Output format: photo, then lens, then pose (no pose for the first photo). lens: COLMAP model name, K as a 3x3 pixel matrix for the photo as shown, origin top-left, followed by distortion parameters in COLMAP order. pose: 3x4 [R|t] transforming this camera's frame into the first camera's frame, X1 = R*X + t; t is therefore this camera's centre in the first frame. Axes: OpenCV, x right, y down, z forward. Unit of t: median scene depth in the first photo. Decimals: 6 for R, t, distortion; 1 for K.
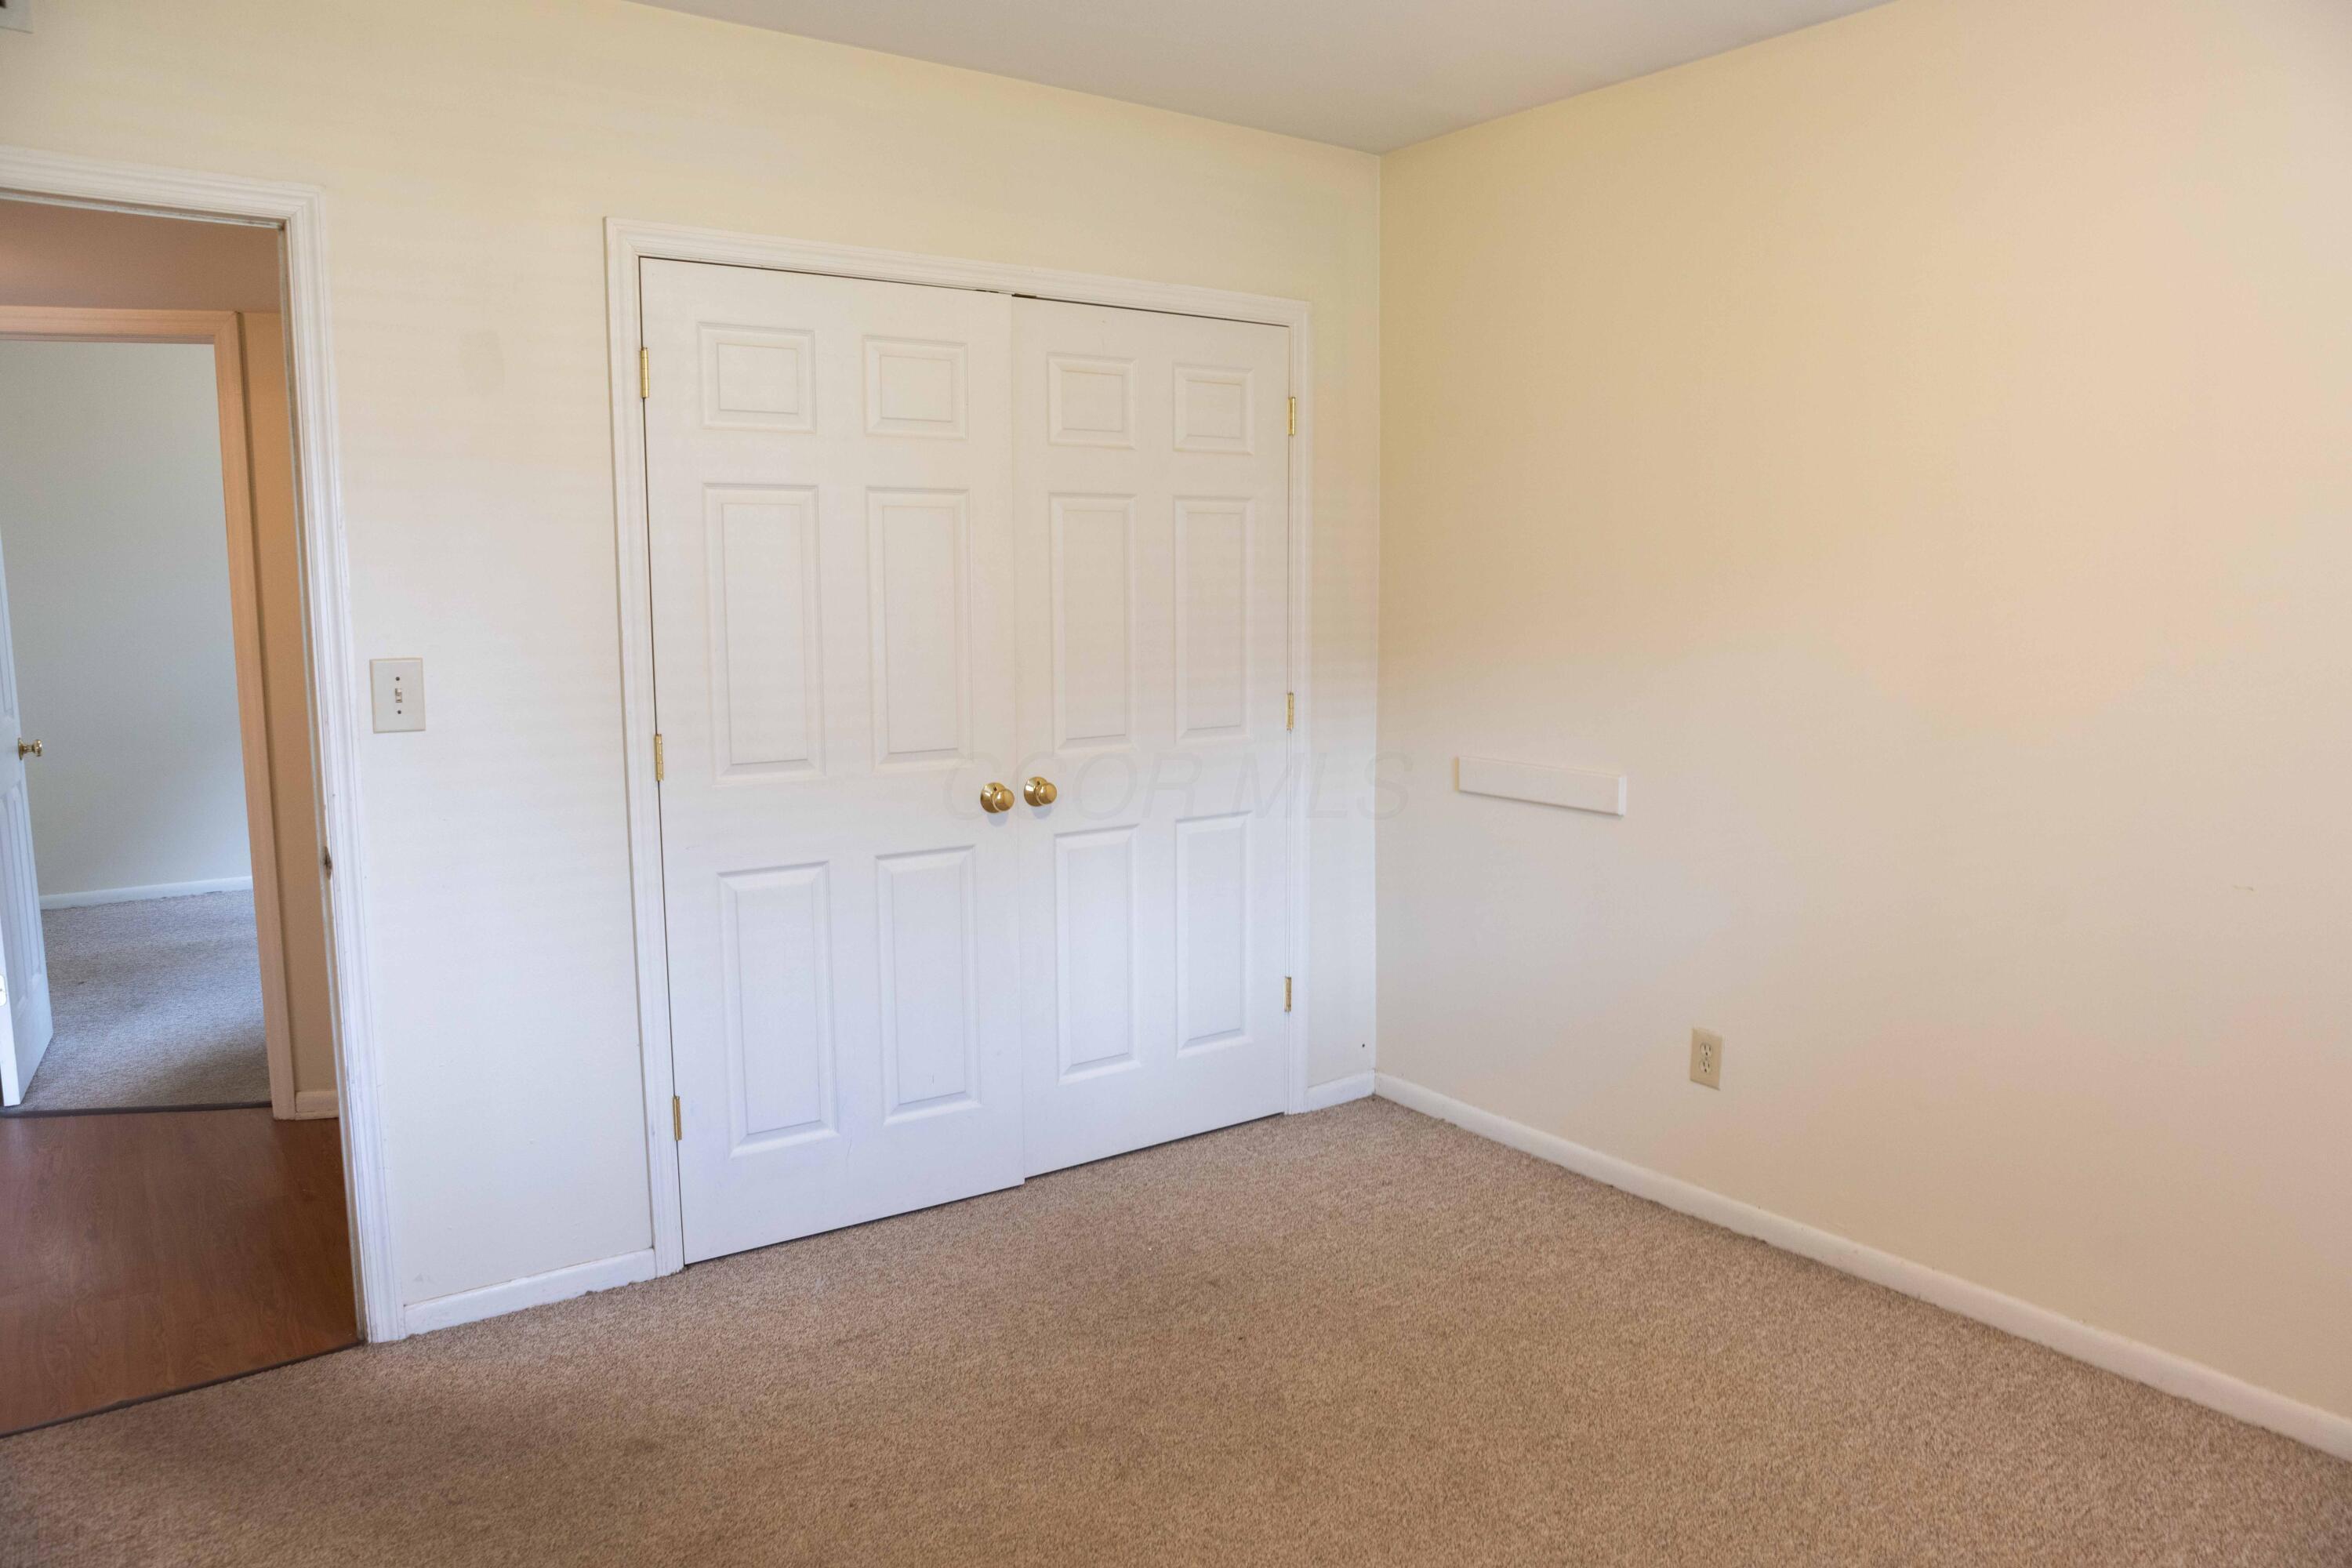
lens RADIAL K [[1574.8, 0, 1178.2], [0, 1574.8, 769.9], [0, 0, 1]] dist [-0.050305, 0.000899]
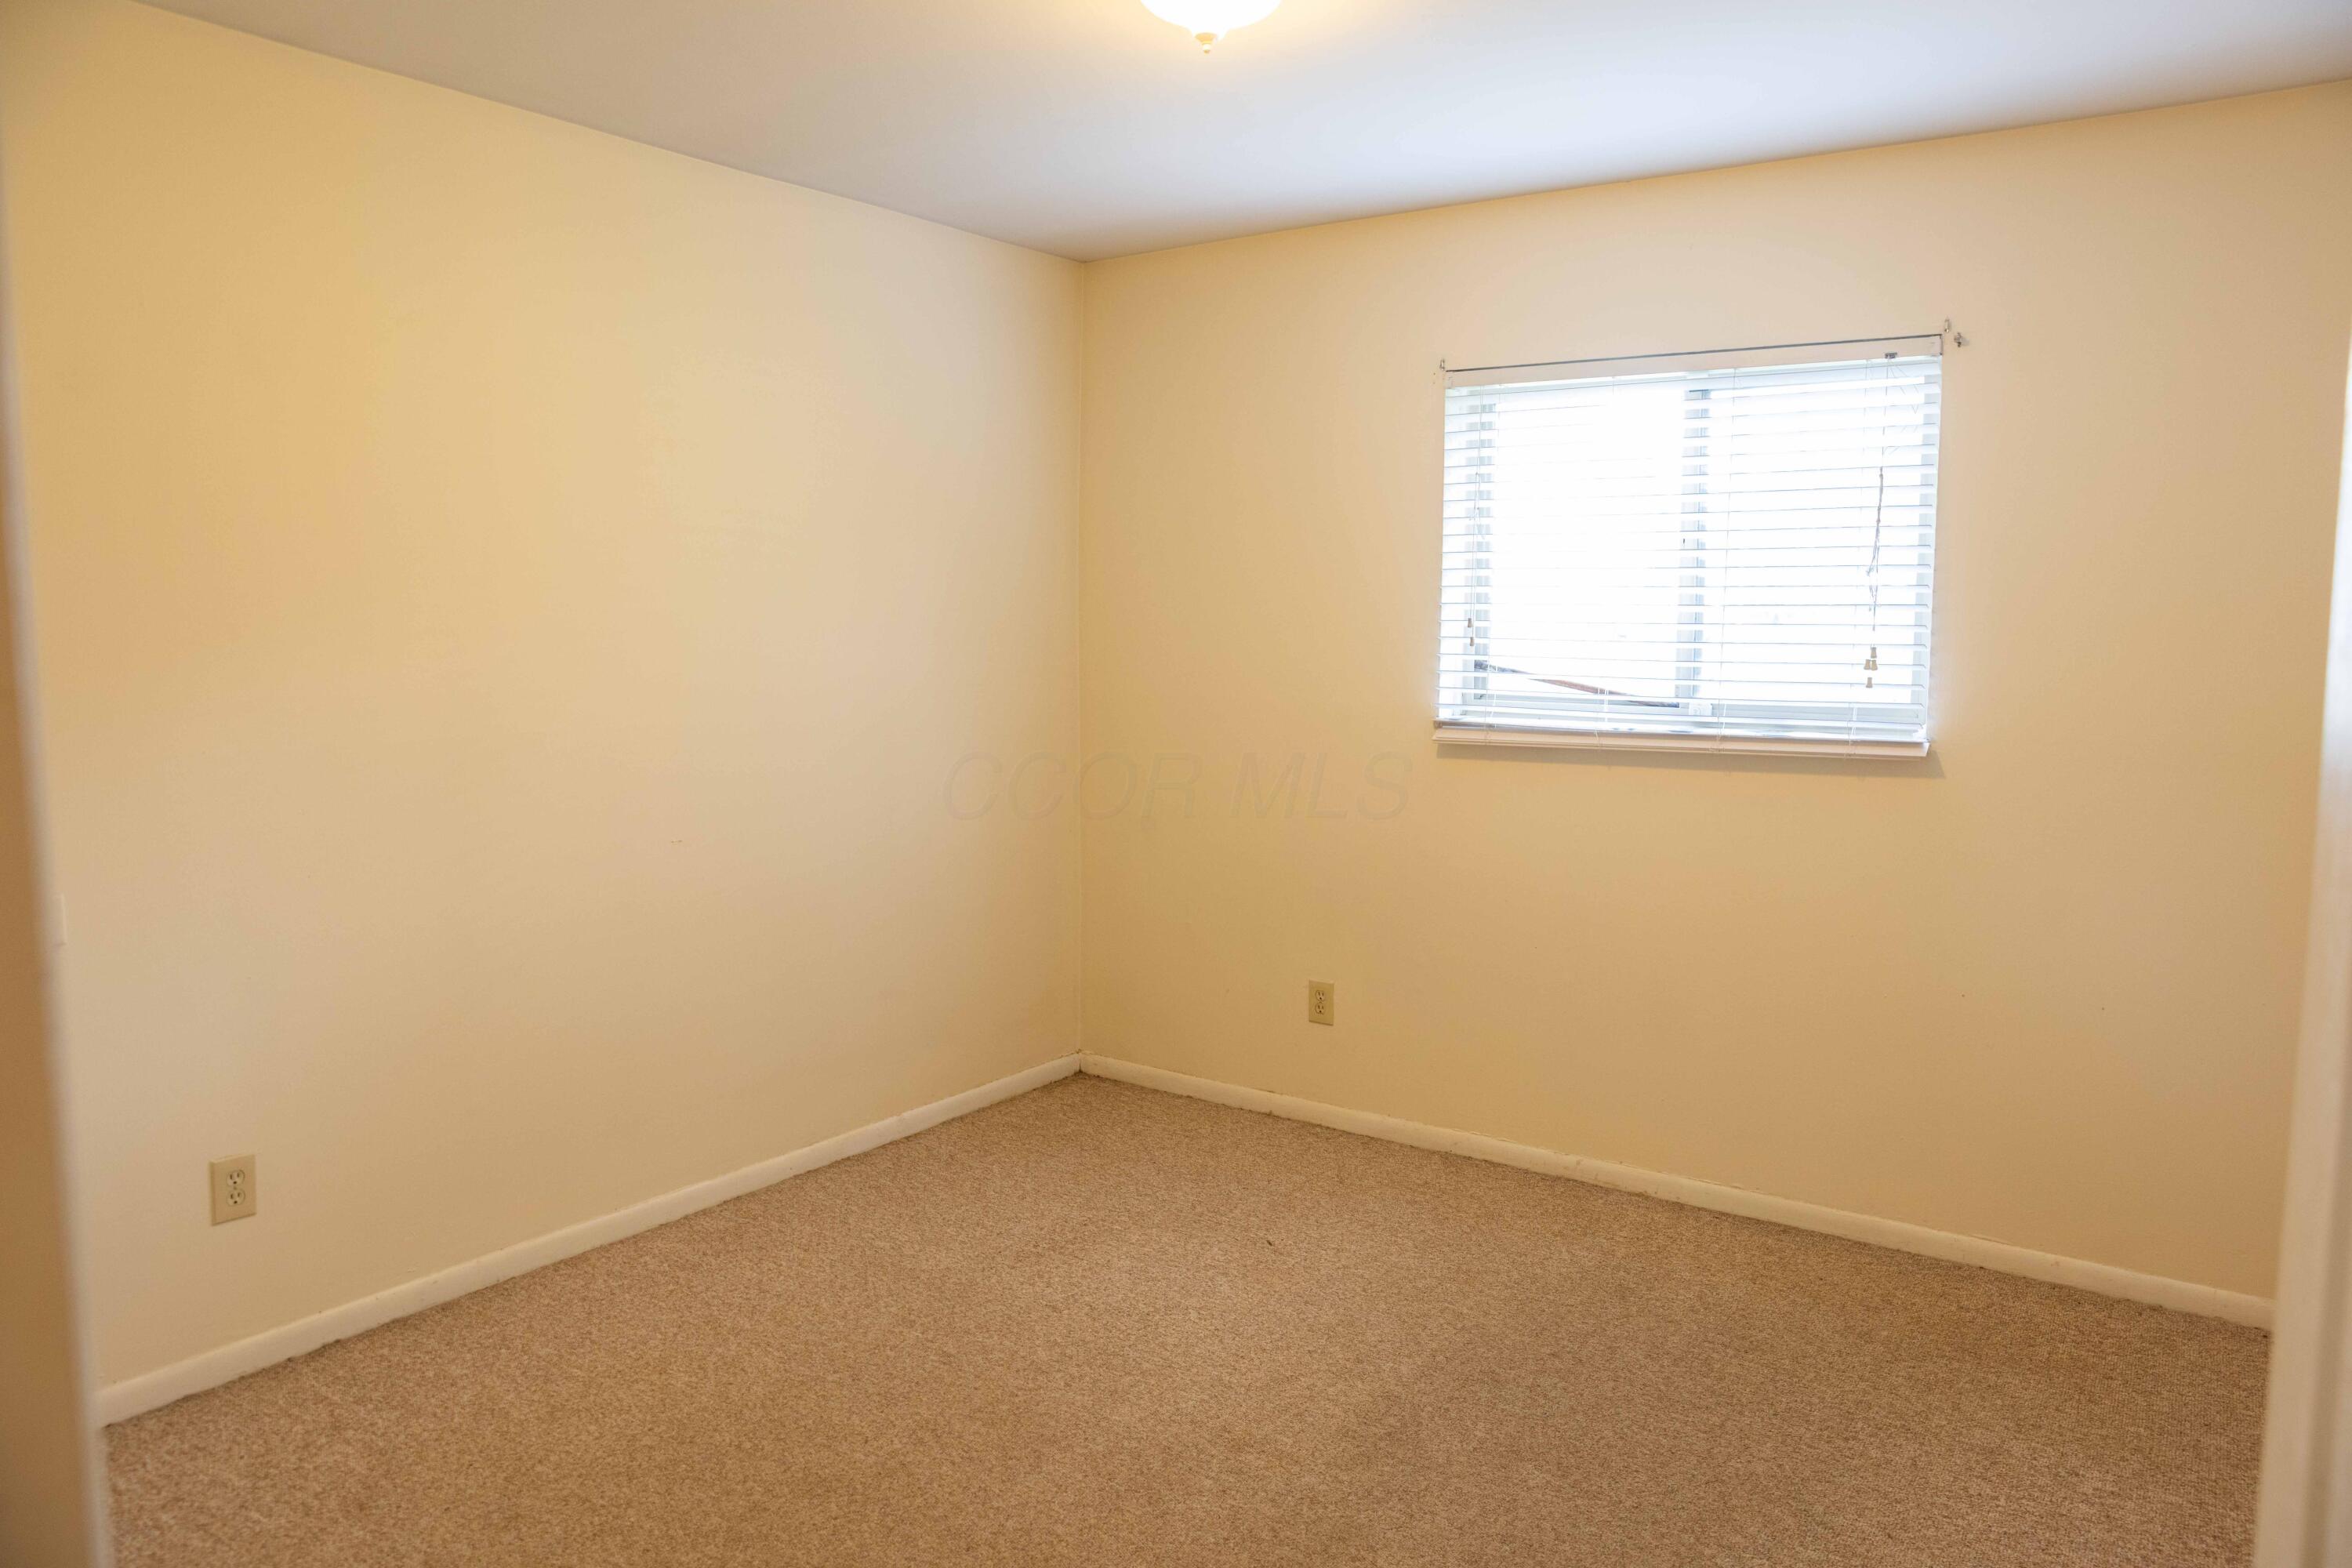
lens RADIAL K [[1574.8, 0, 1178.2], [0, 1574.8, 769.9], [0, 0, 1]] dist [-0.050305, 0.000899]
pose [[-0.312289, -0.104001, 0.944277, -0.719646], [0.104578, 0.984185, 0.142982, -0.135988], [-0.944213, 0.143402, -0.296474, 0.844945]]
